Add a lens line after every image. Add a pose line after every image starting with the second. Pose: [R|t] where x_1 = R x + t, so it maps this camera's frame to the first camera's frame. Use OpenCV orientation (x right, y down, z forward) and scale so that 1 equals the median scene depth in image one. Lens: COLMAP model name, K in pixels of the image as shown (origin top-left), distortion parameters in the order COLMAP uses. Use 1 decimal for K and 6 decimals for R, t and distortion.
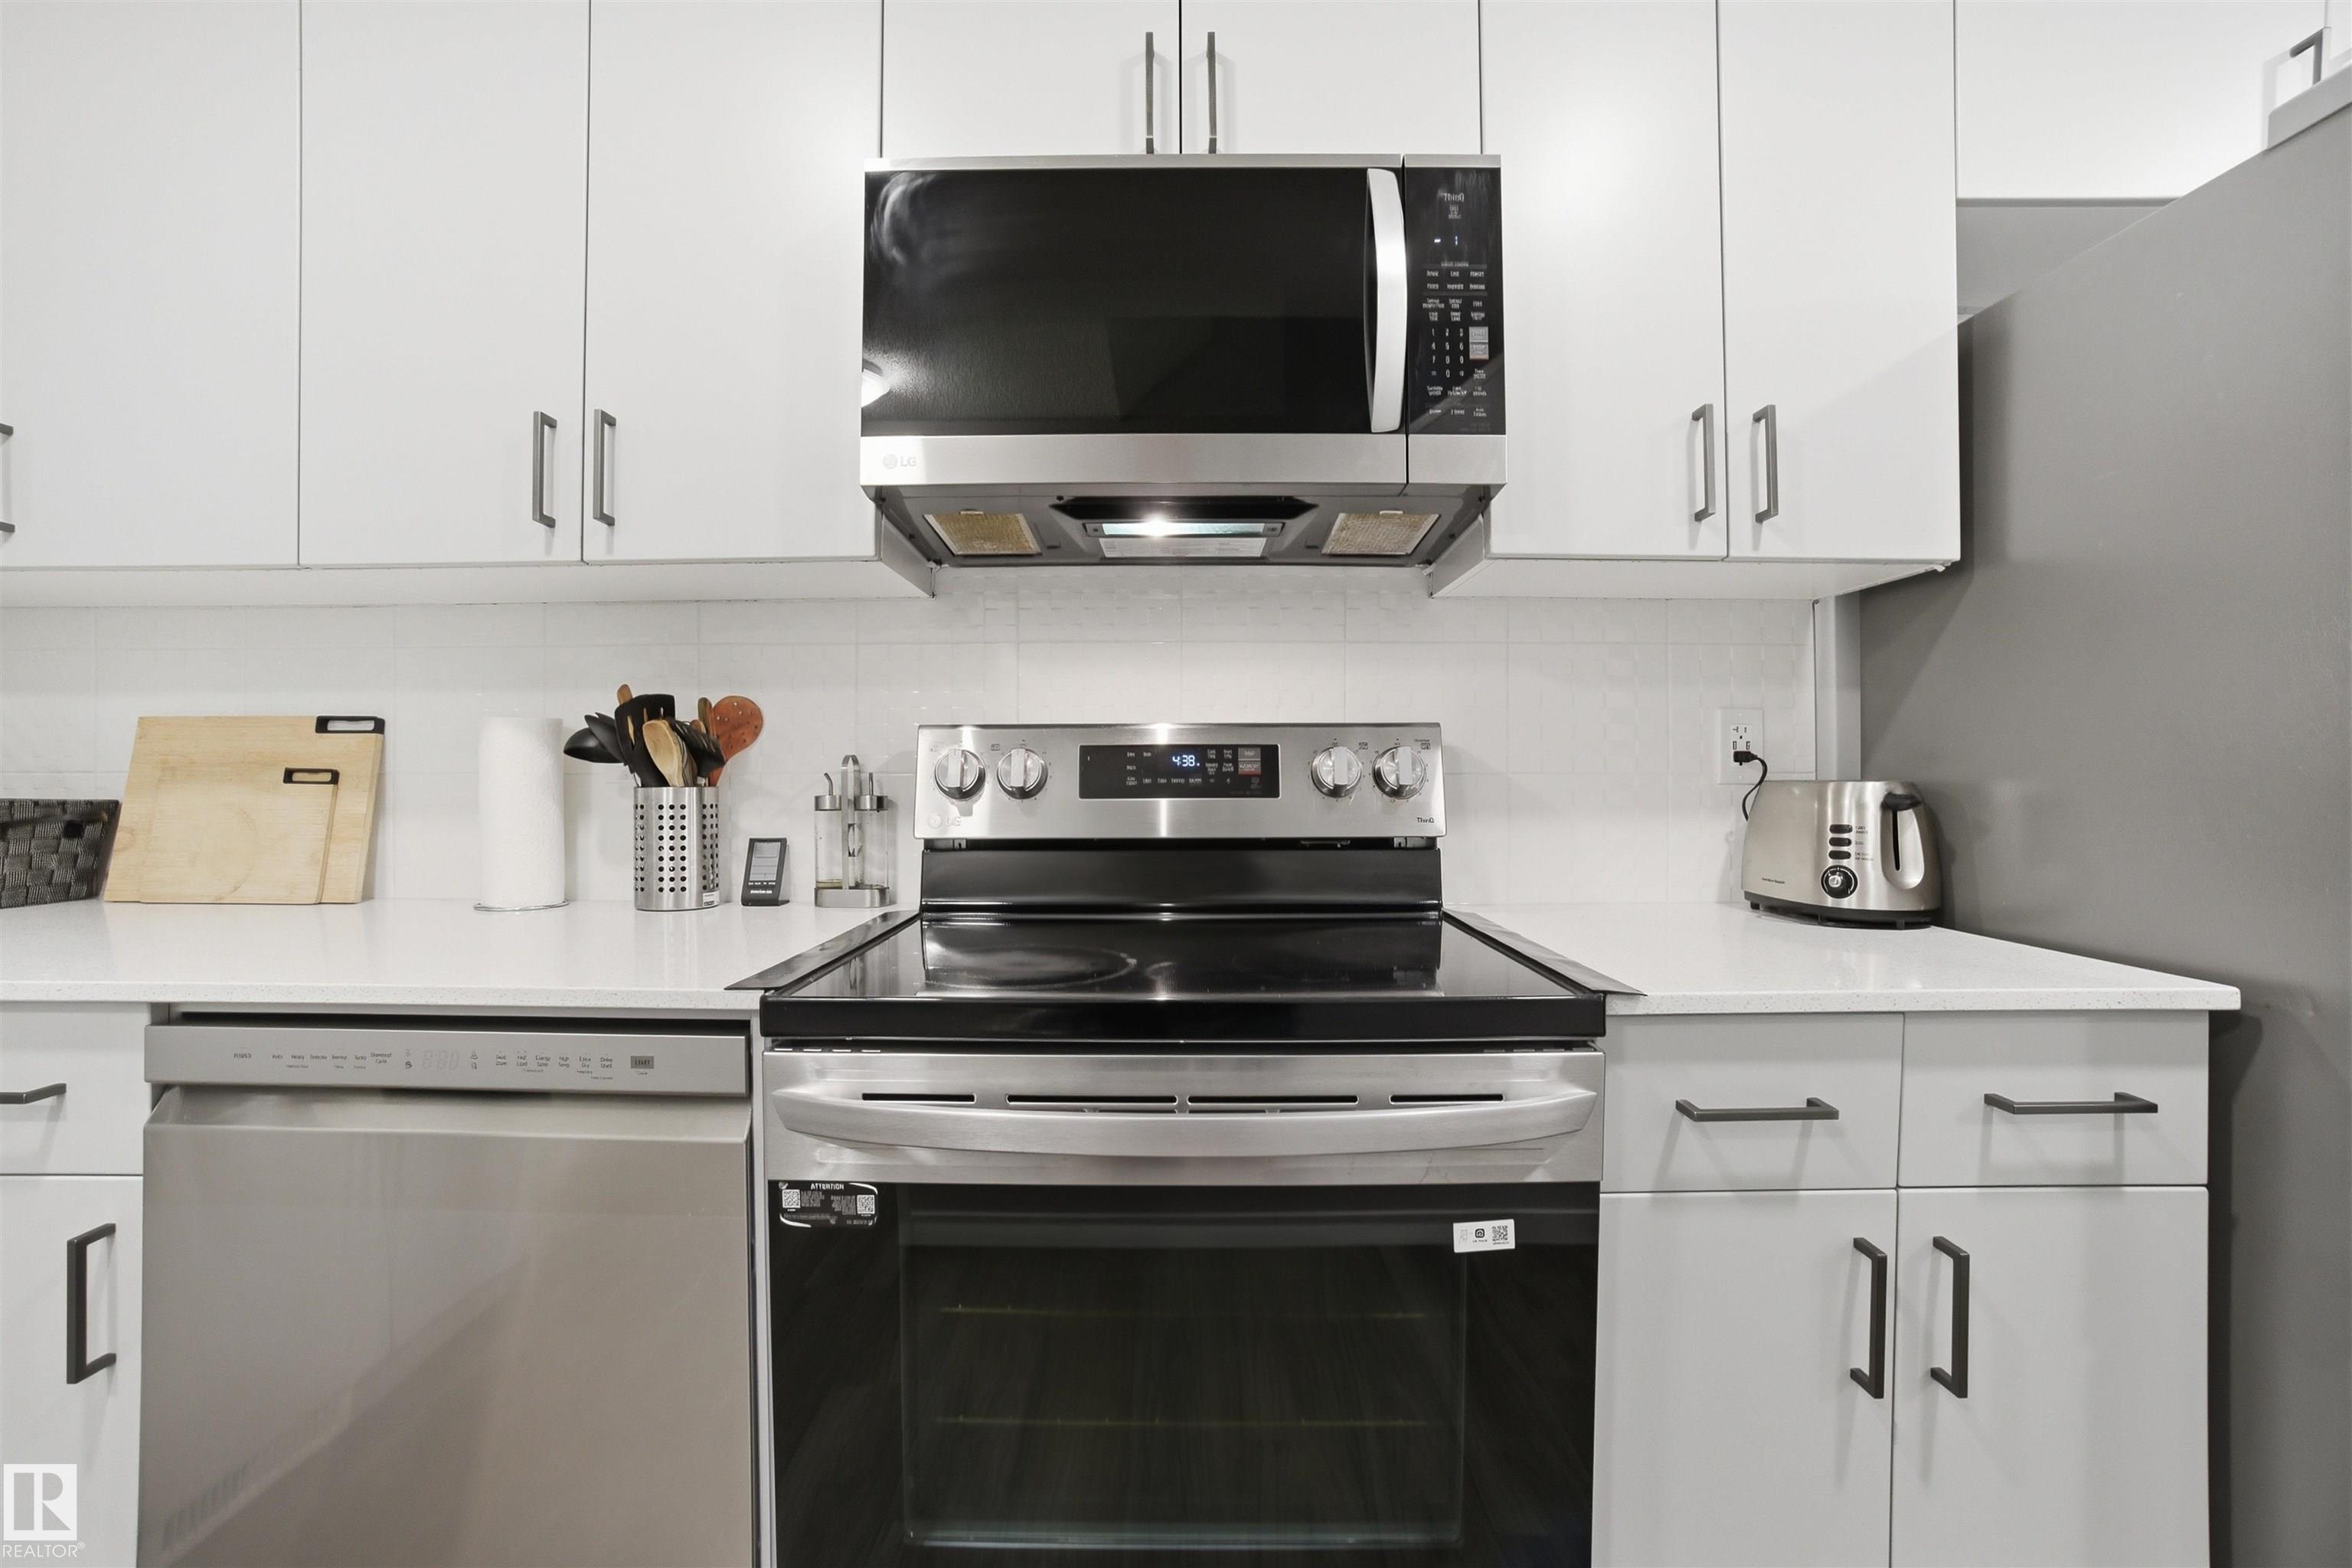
lens RADIAL K [[1033.5, 0, 1171.7], [0, 1033.5, 772.9], [0, 0, 1]] dist [-0.072960, 0.031015]
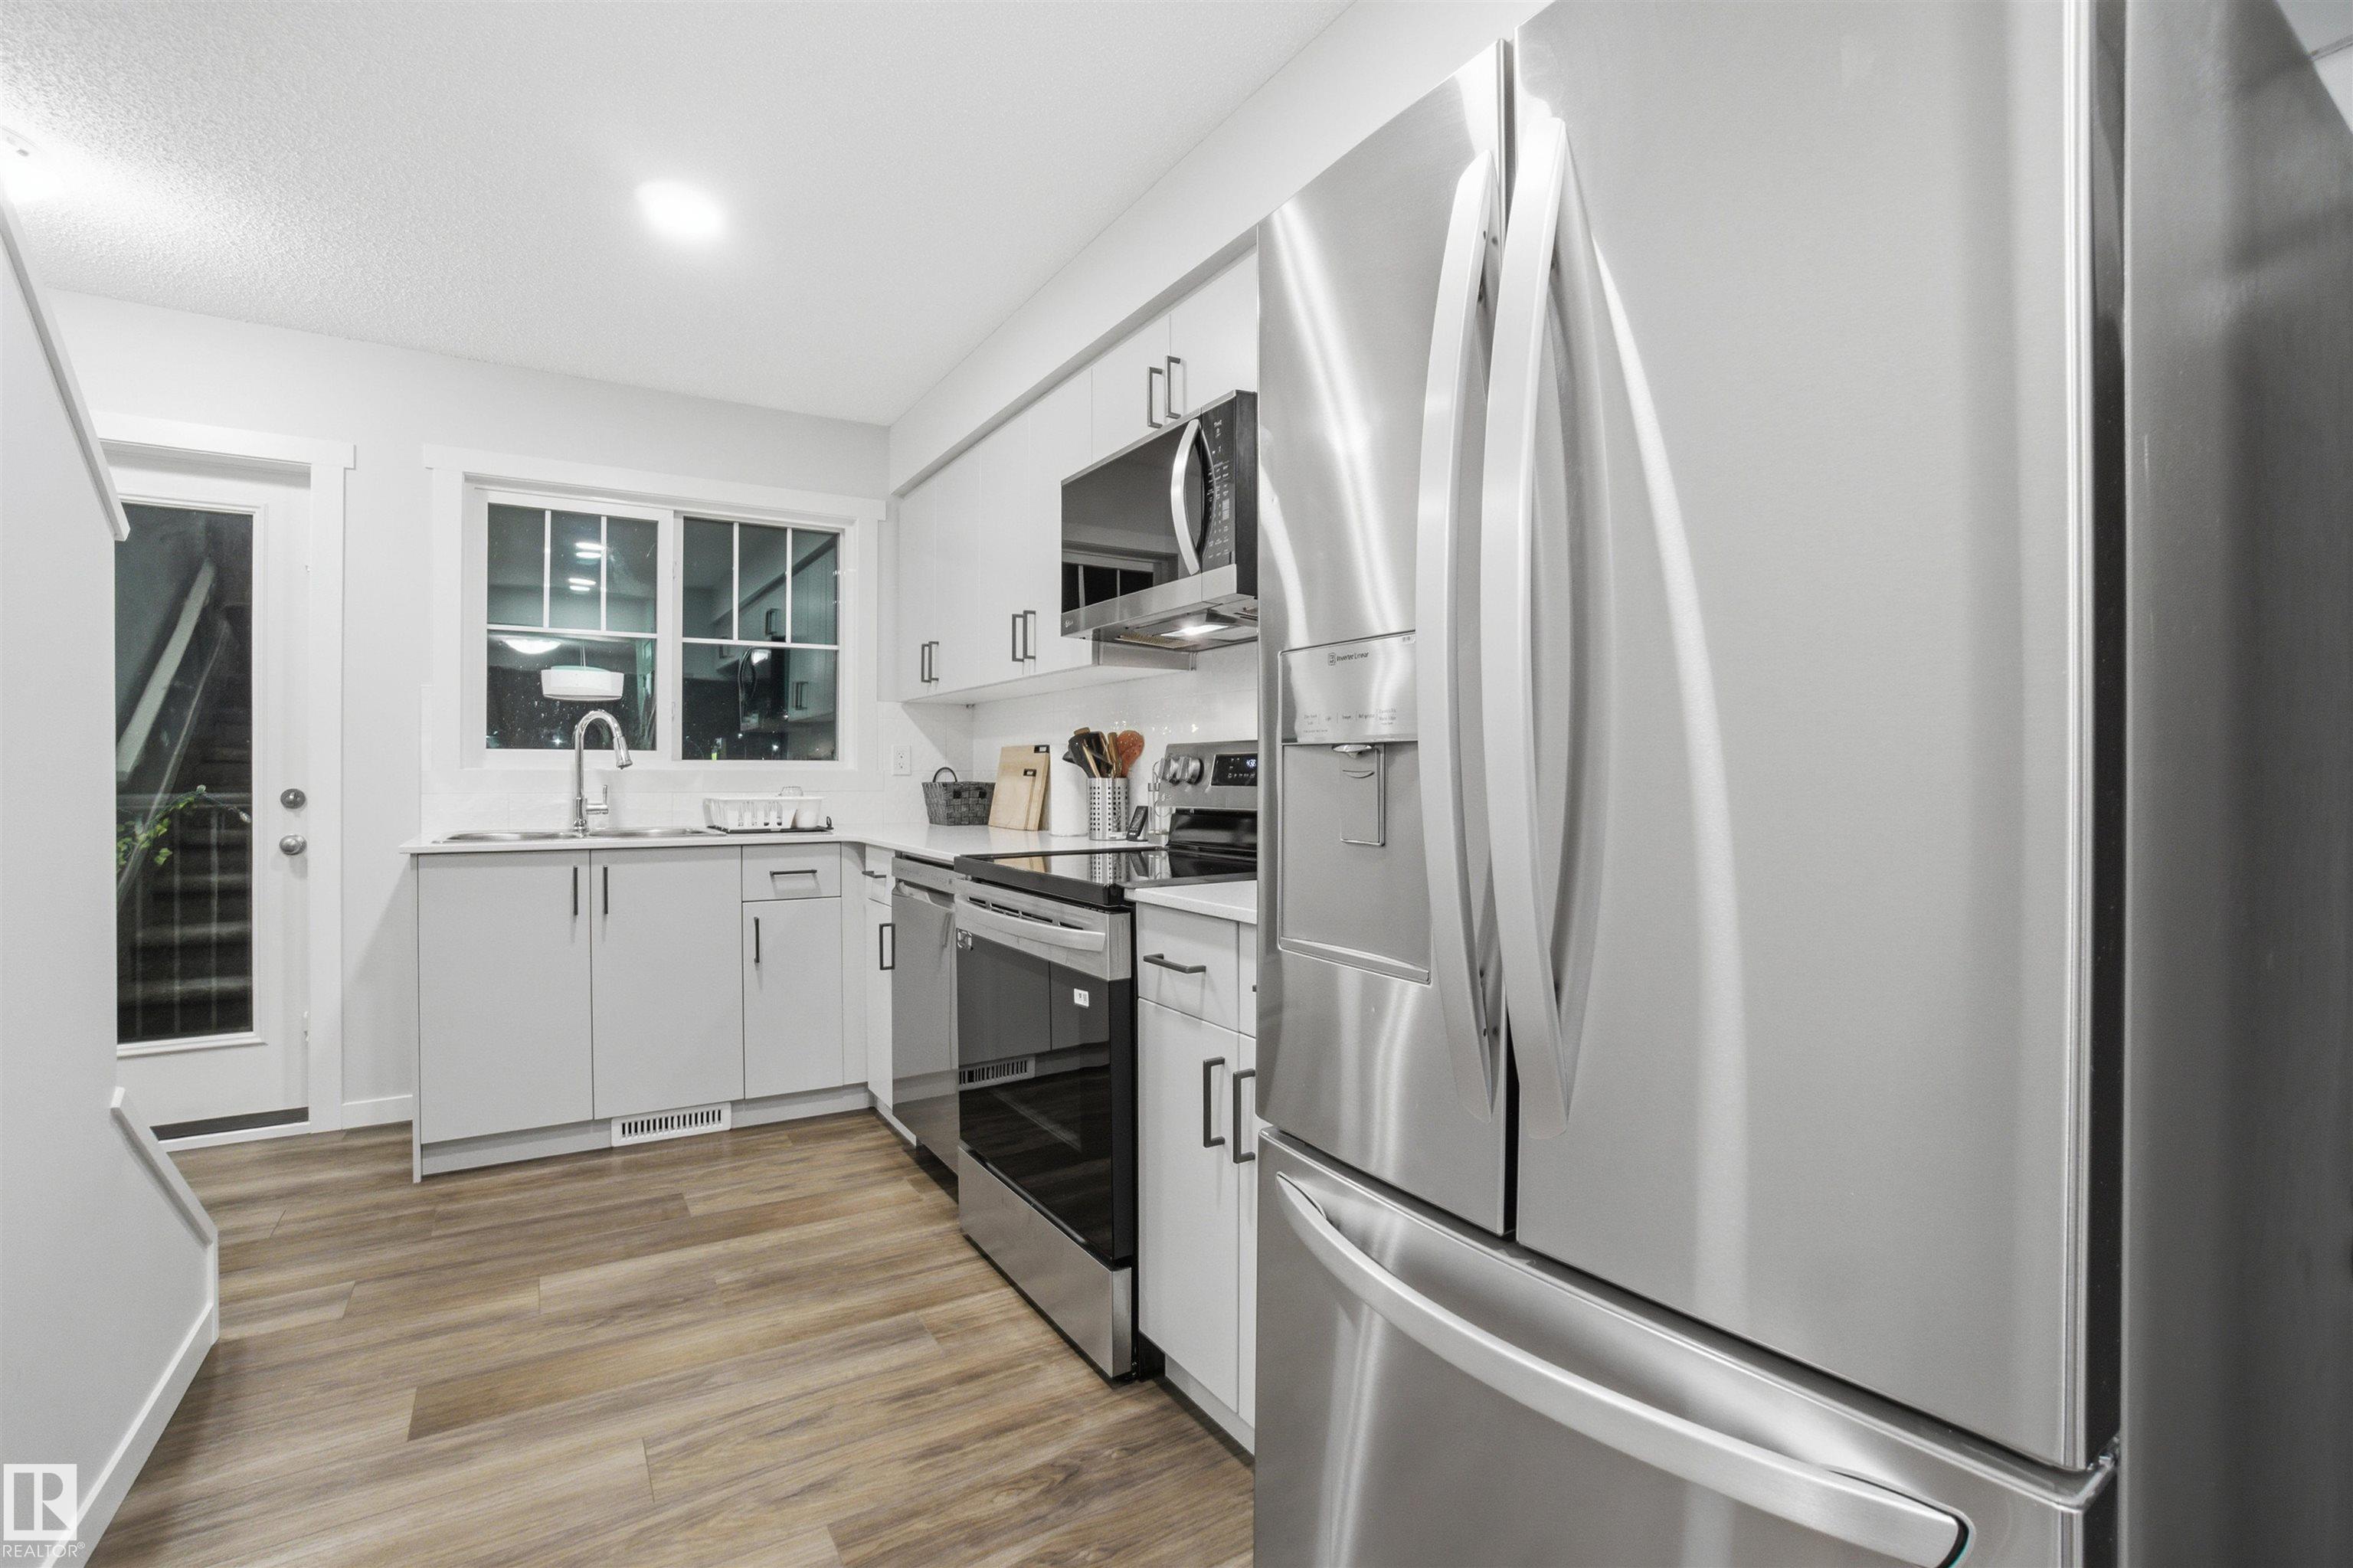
lens RADIAL K [[1043.6, 0, 1179.8], [0, 1043.6, 762.9], [0, 0, 1]] dist [-0.070833, 0.028608]
pose [[0.548620, -0.008028, -0.836033, 1.512890], [0.005880, 0.999966, -0.005743, -0.003103], [0.836051, -0.001766, 0.548649, 0.009334]]
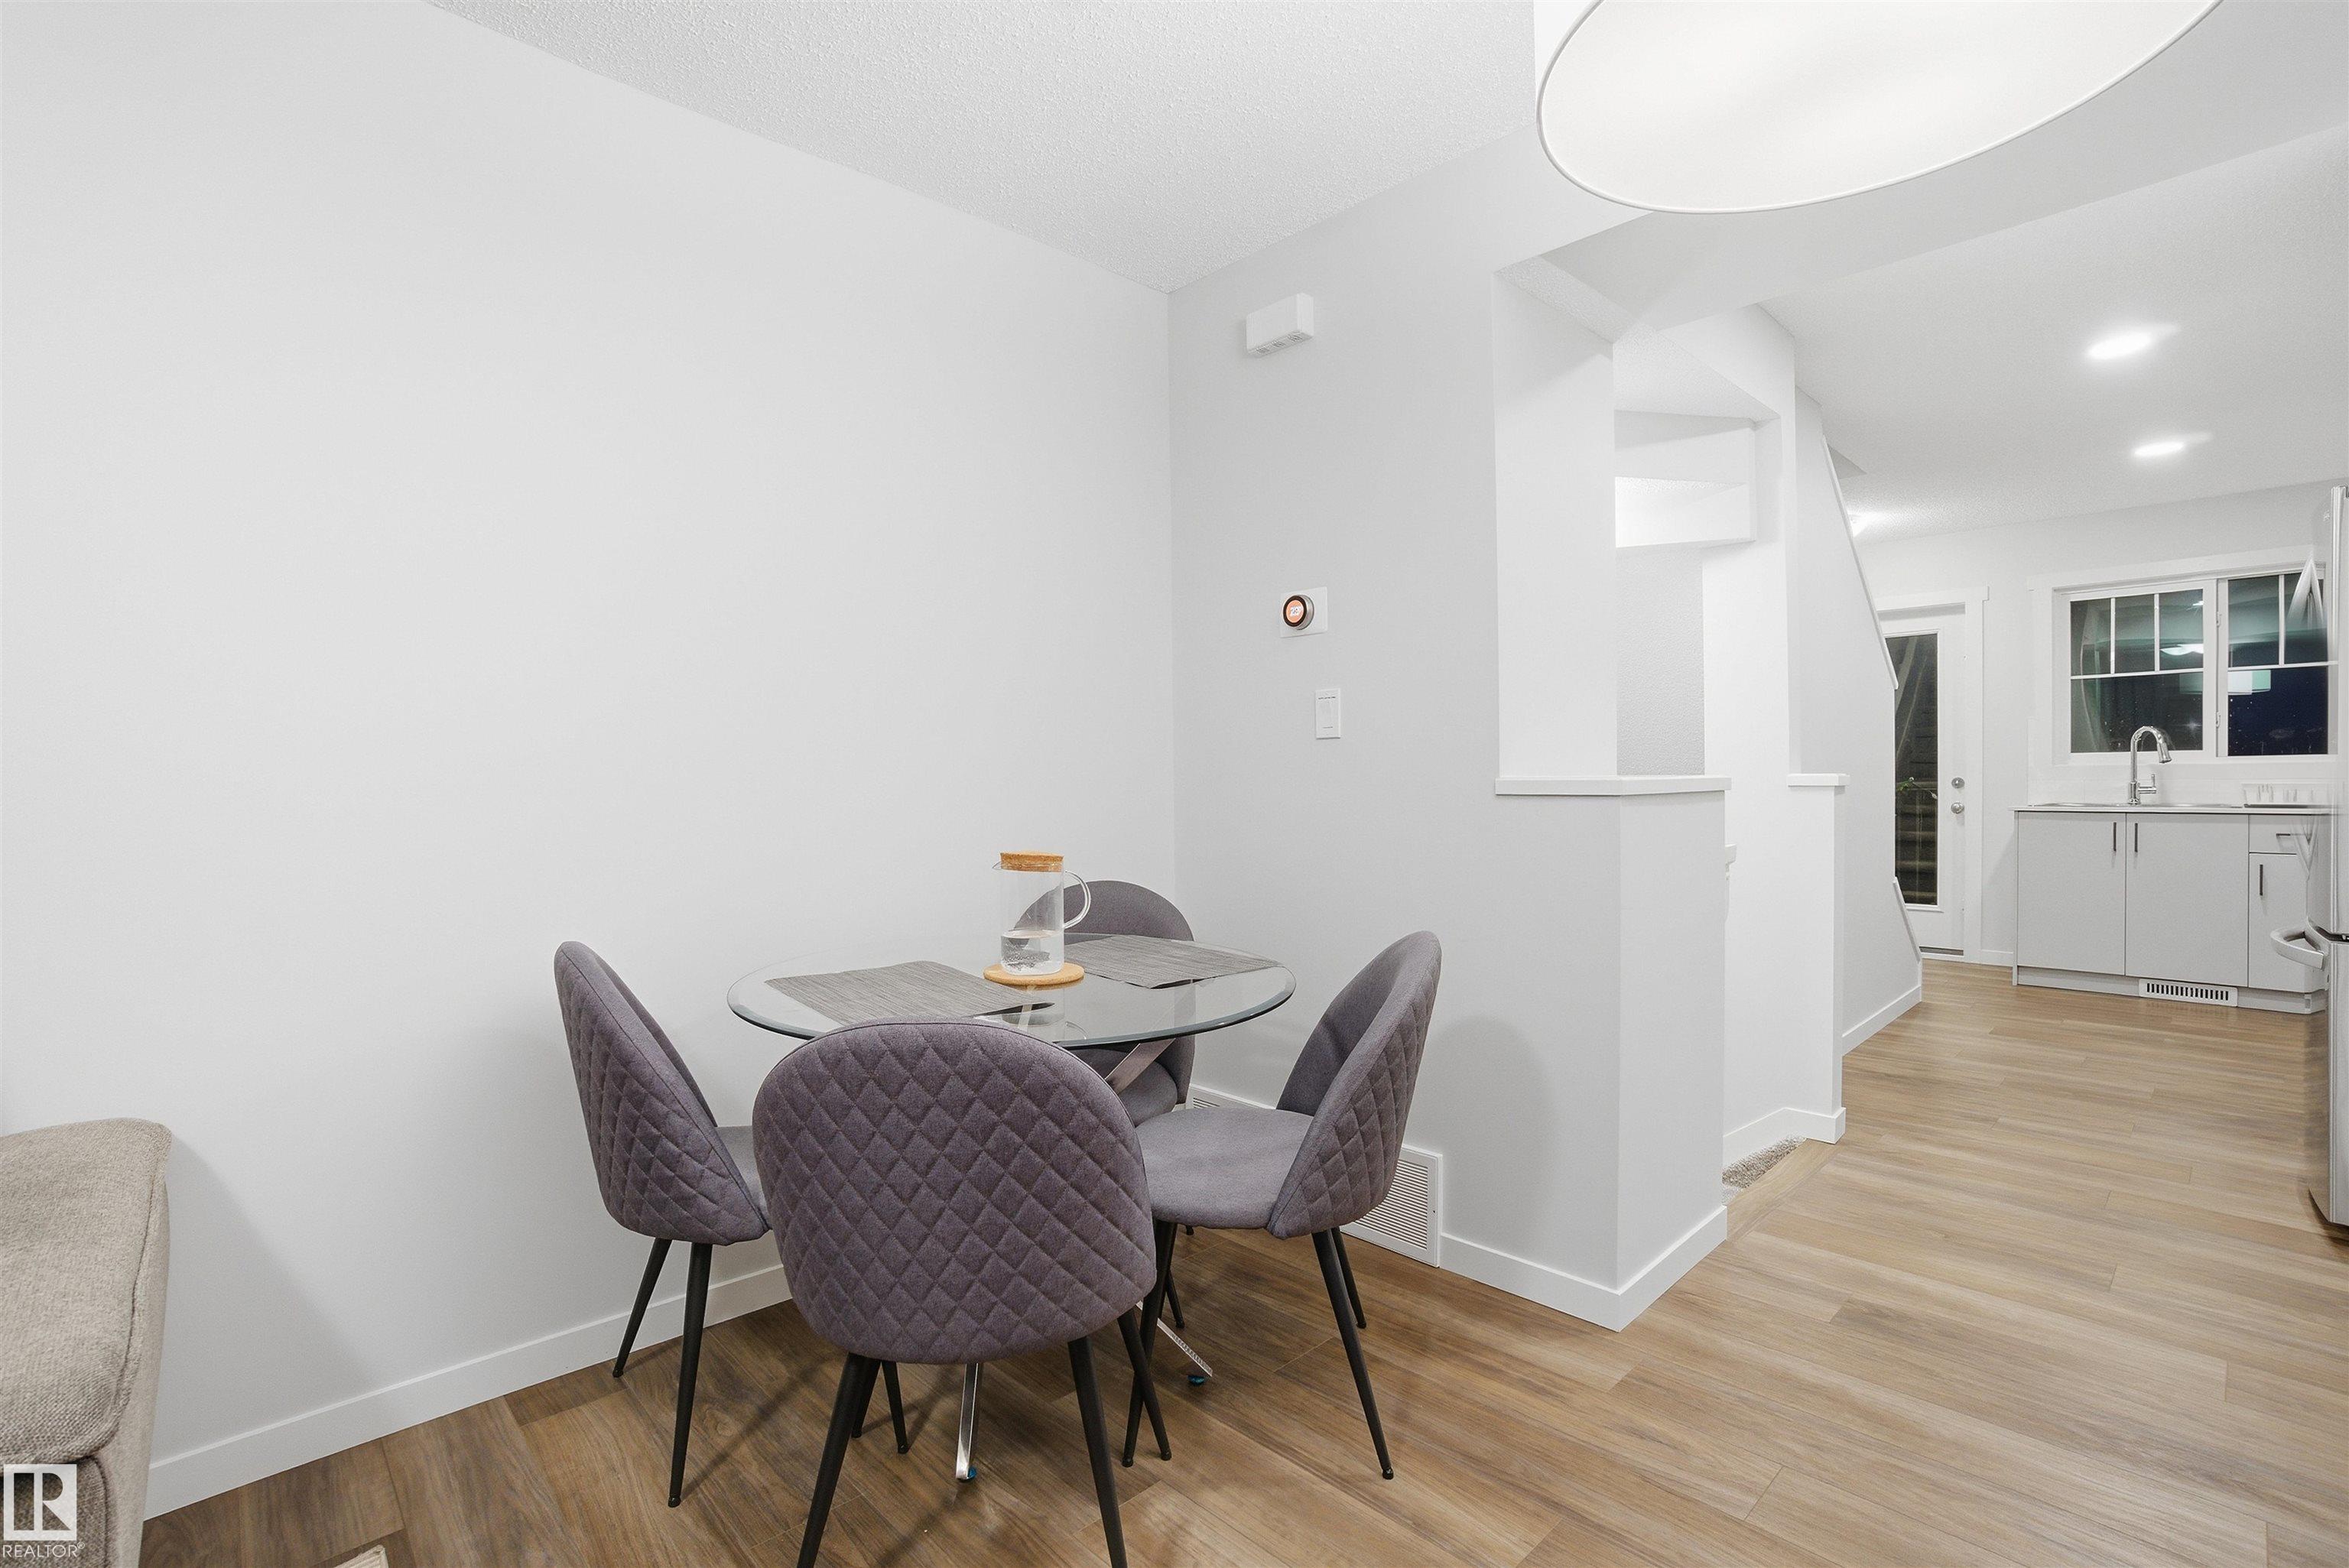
lens RADIAL K [[1079.1, 0, 1169.9], [0, 1079.1, 806.8], [0, 0, 1]] dist [-0.068316, 0.032774]
pose [[-0.716044, 0.025676, -0.697583, 4.095628], [0.015048, 0.999659, 0.021349, 0.012844], [0.697893, 0.004789, -0.716186, 0.448090]]
